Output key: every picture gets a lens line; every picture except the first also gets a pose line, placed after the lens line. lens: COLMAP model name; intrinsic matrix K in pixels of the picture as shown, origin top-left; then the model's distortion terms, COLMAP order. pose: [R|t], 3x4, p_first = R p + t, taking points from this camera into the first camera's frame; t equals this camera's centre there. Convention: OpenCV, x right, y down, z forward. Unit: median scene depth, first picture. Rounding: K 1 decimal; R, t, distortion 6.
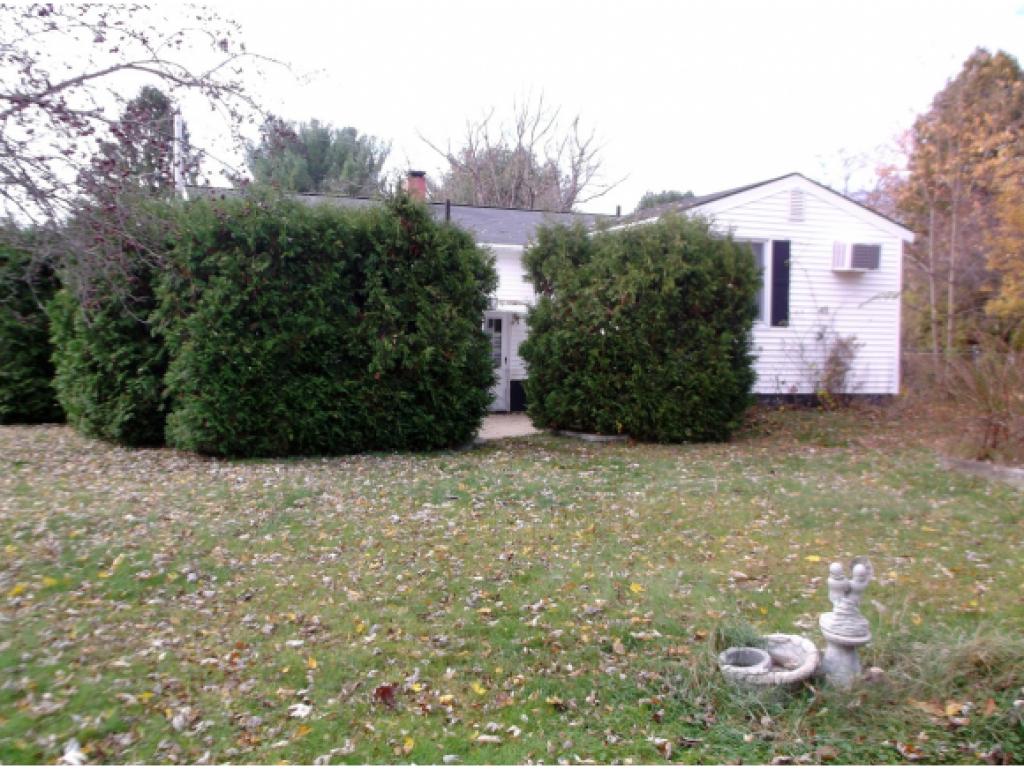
lens RADIAL K [[1001.4, 0, 511.6], [0, 1001.4, 384.2], [0, 0, 1]] dist [0.000312, -0.004724]
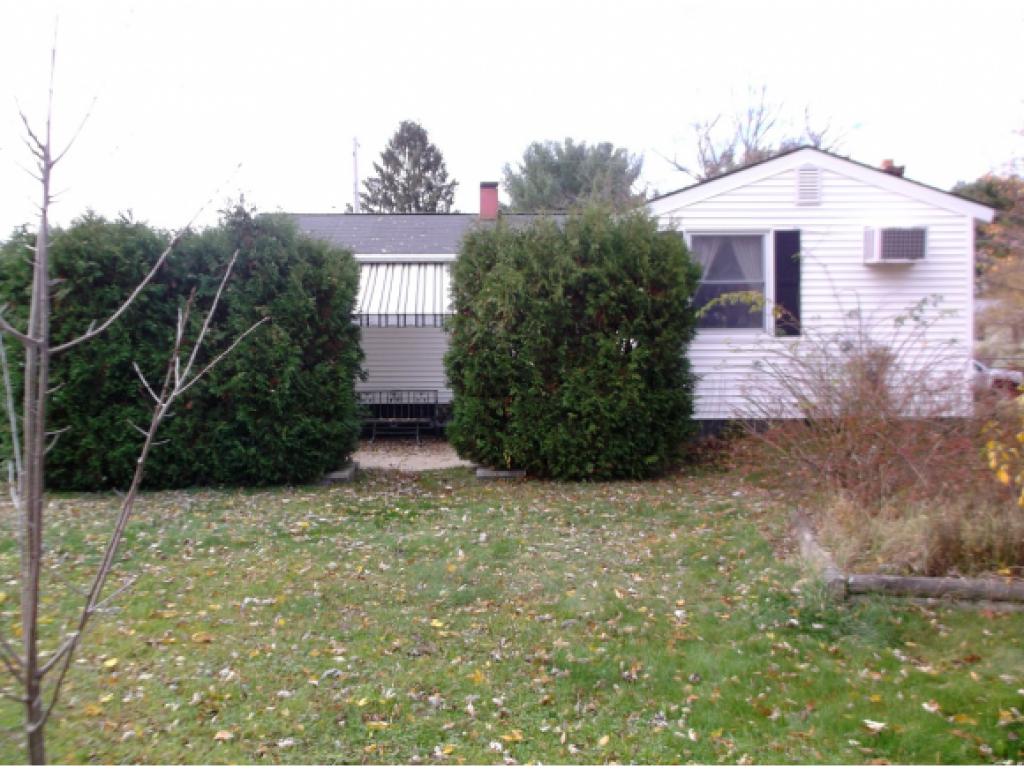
lens RADIAL K [[1001.4, 0, 511.6], [0, 1001.4, 384.2], [0, 0, 1]] dist [0.000312, -0.004724]
pose [[0.941932, -0.014108, -0.335507, 0.329046], [0.009033, 0.999820, -0.016684, -0.007077], [0.335682, 0.012685, 0.941890, 0.159988]]
